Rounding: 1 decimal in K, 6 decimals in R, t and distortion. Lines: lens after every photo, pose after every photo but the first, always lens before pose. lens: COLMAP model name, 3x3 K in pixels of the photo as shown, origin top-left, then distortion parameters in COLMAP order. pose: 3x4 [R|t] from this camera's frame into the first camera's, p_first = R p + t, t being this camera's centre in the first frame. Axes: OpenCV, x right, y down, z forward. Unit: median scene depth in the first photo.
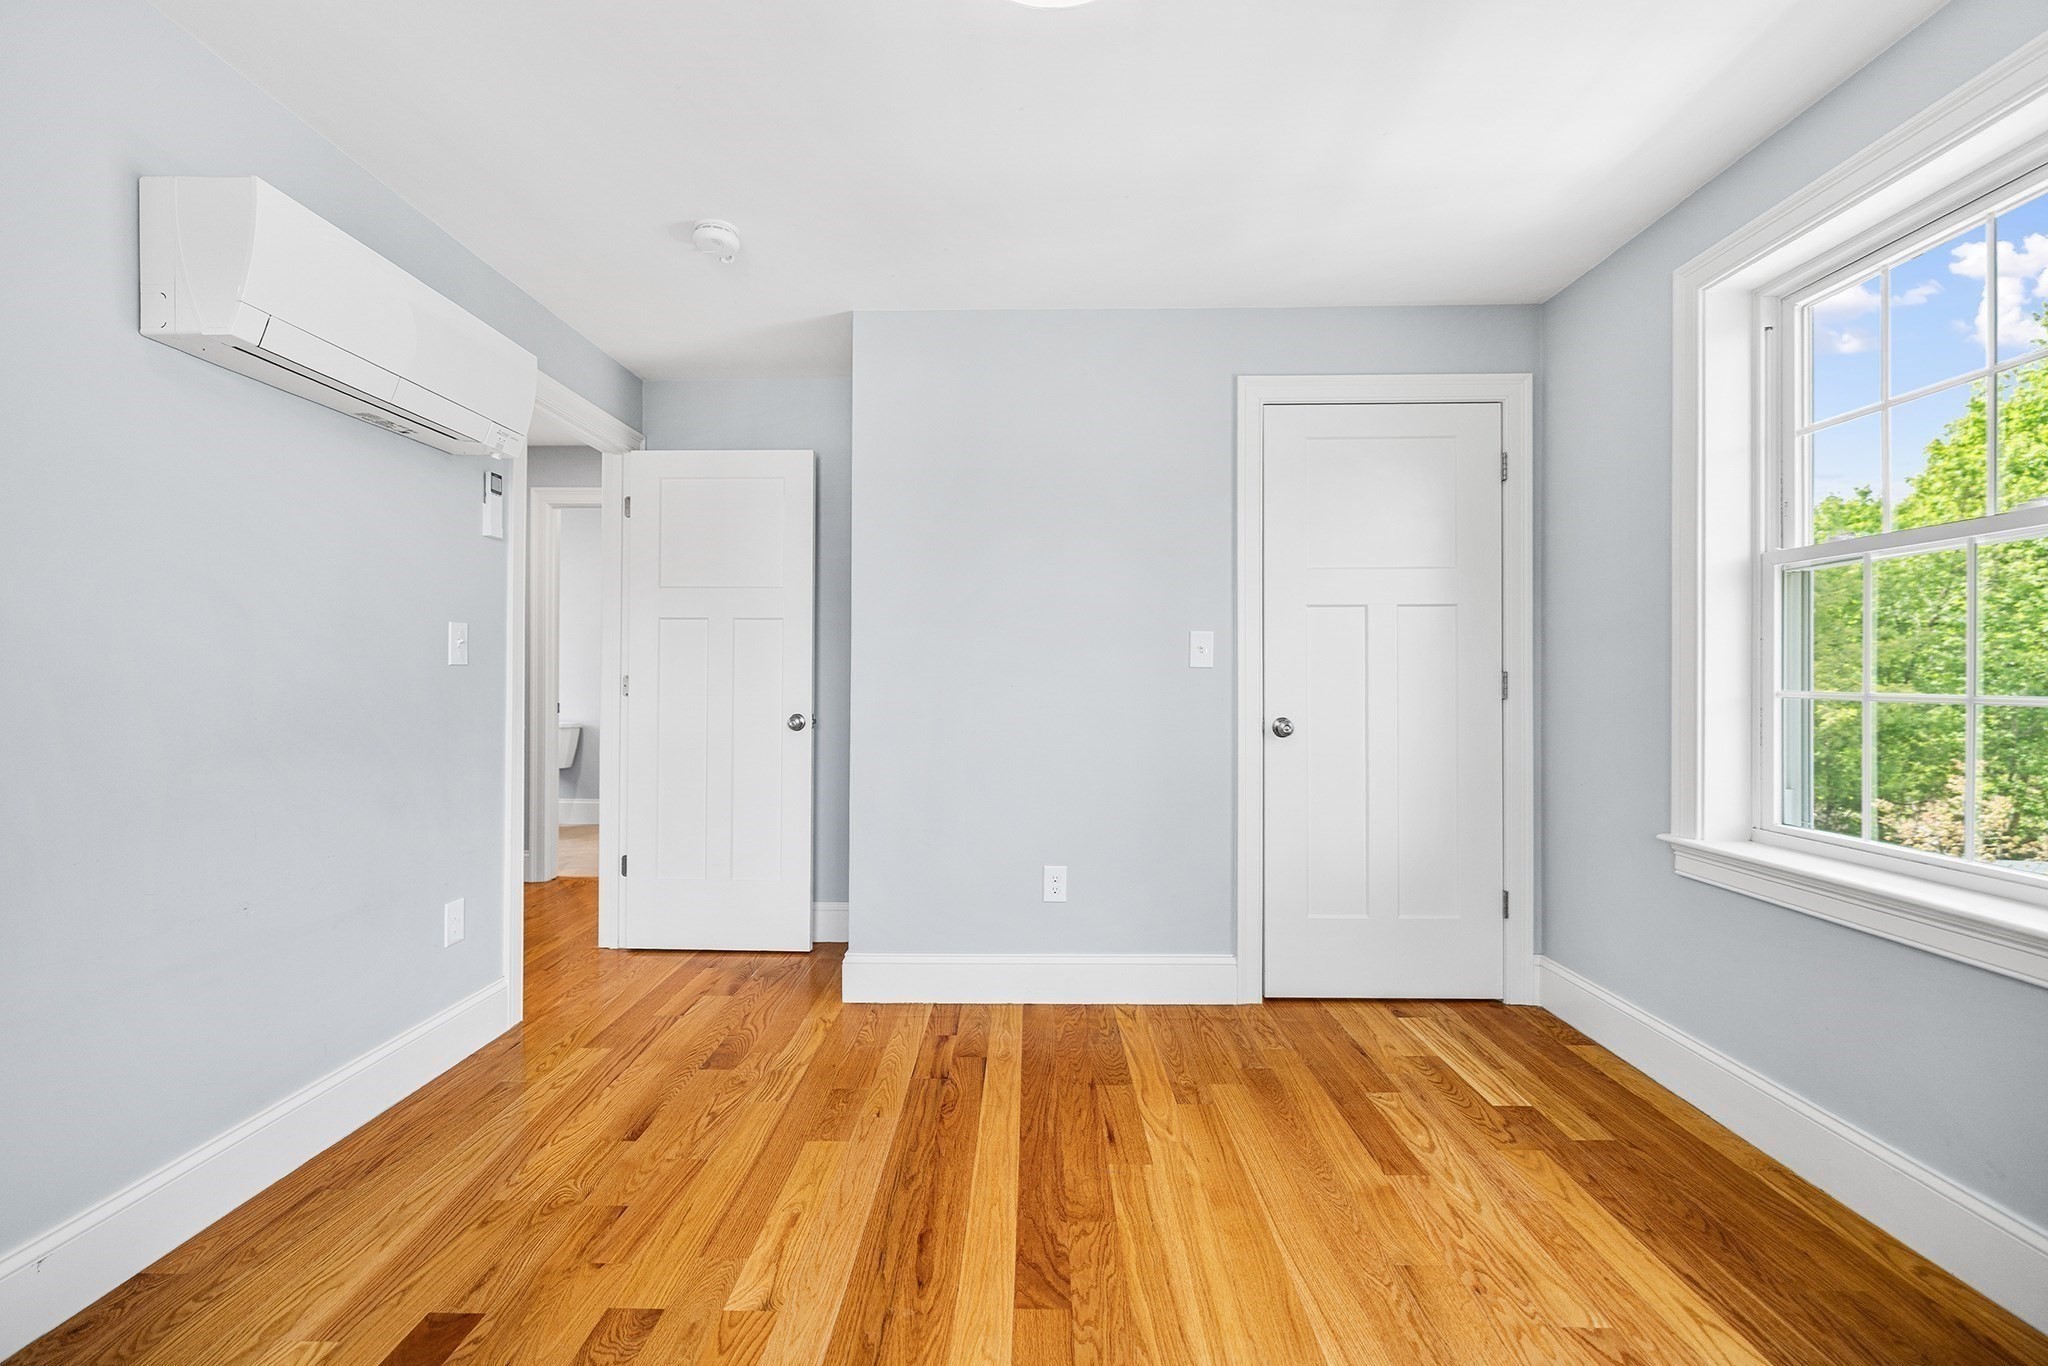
lens RADIAL K [[868.6, 0, 1017.5], [0, 868.6, 678.7], [0, 0, 1]] dist [0.000532, -0.000152]
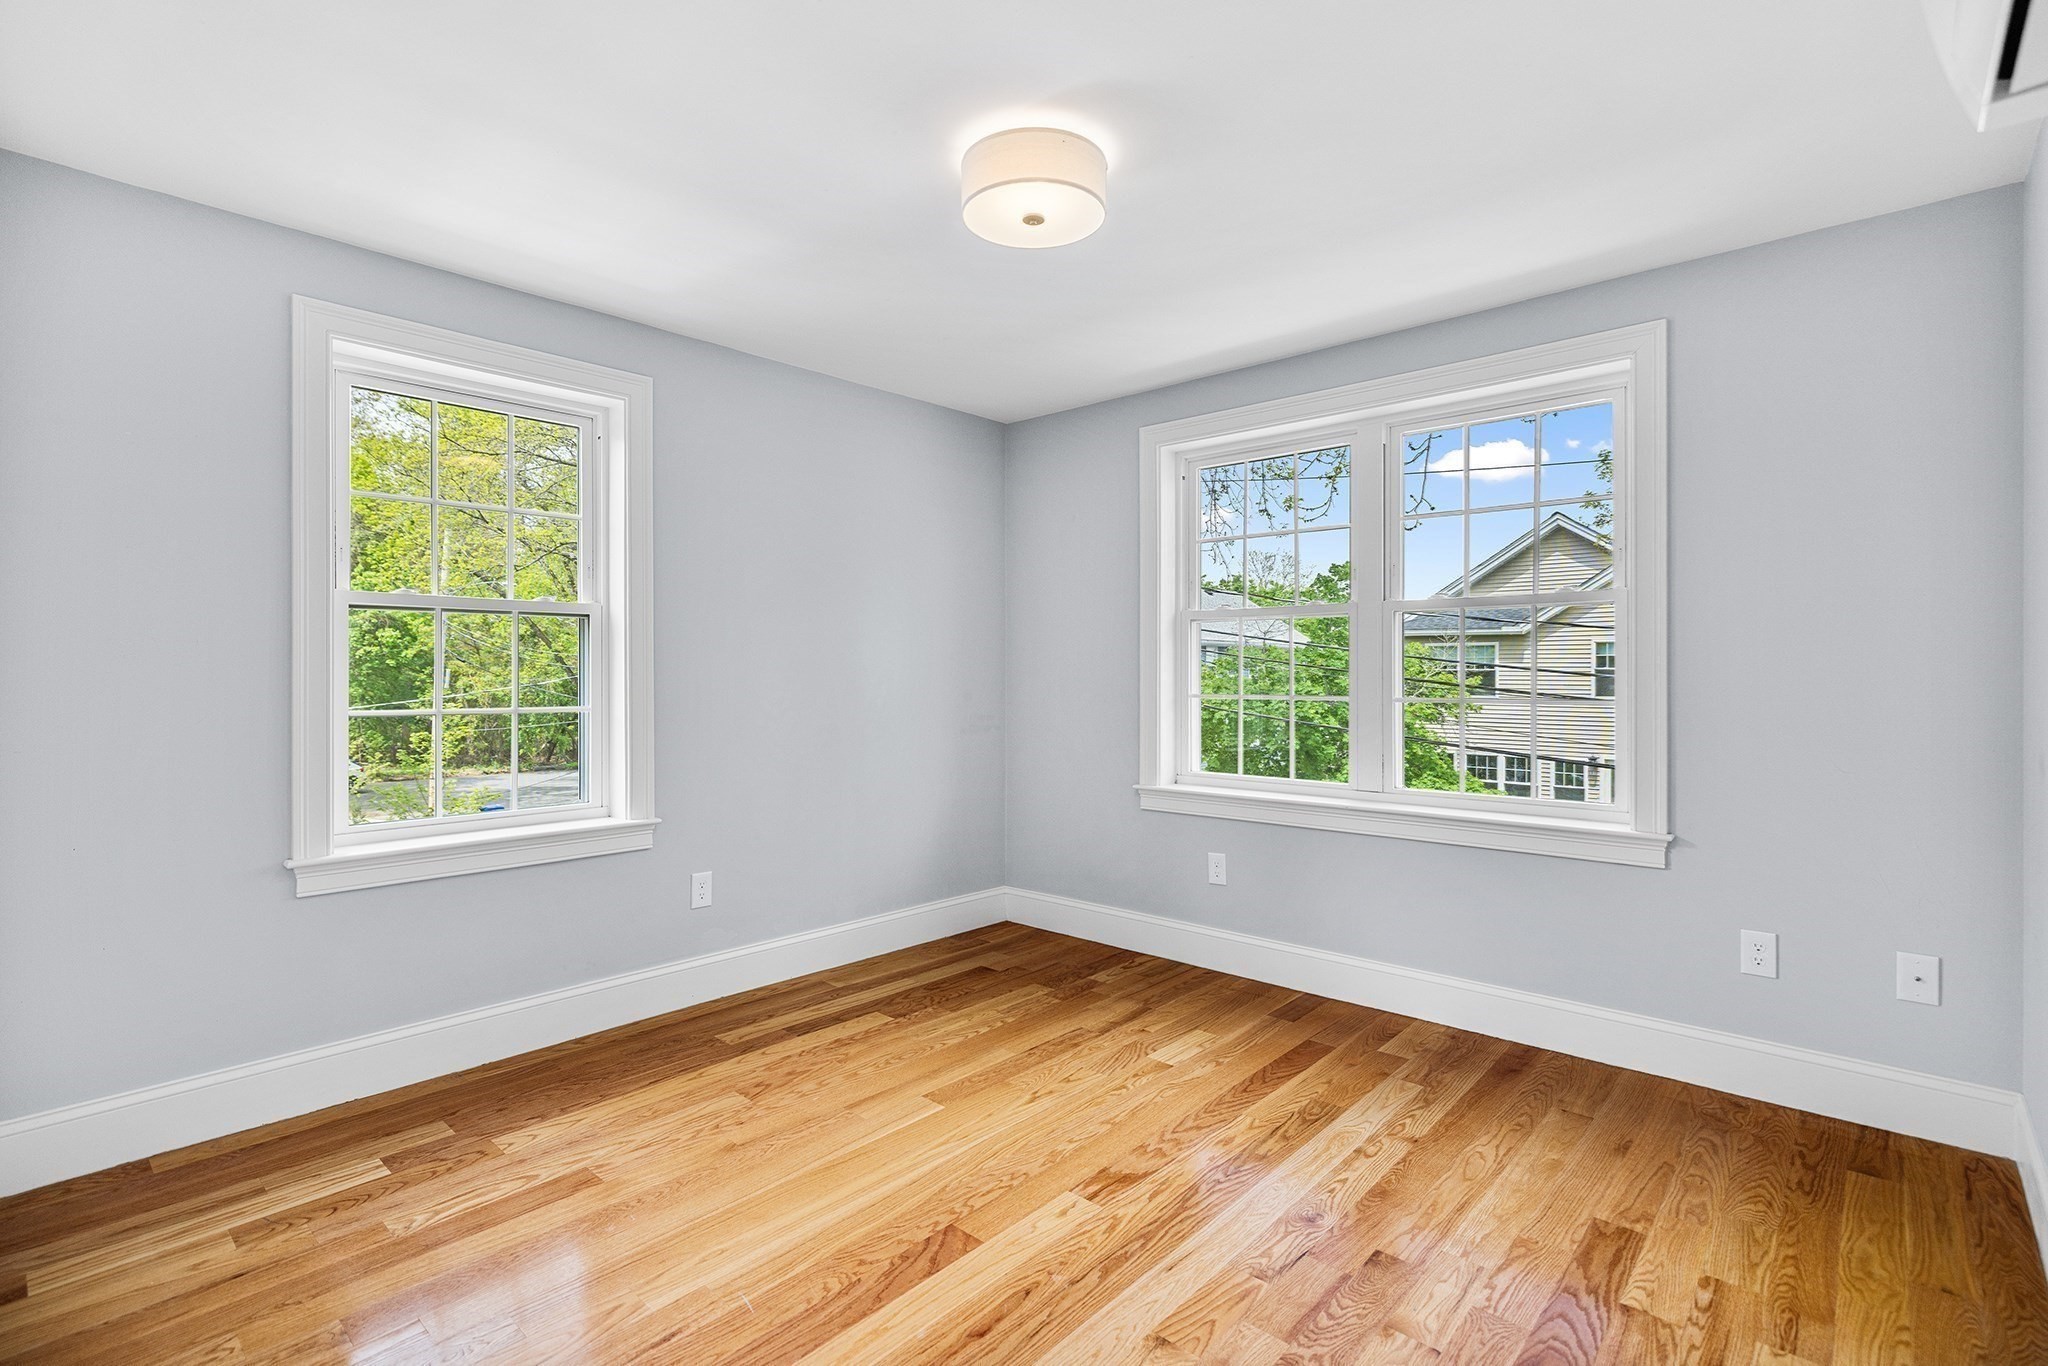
lens RADIAL K [[982.5, 0, 1019.1], [0, 982.5, 695.8], [0, 0, 1]] dist [-0.003987, -0.000066]
pose [[-0.754326, -0.019009, 0.656225, -0.808081], [-0.002038, 0.999644, 0.026614, -0.048907], [-0.656497, 0.018738, -0.754096, 1.759363]]
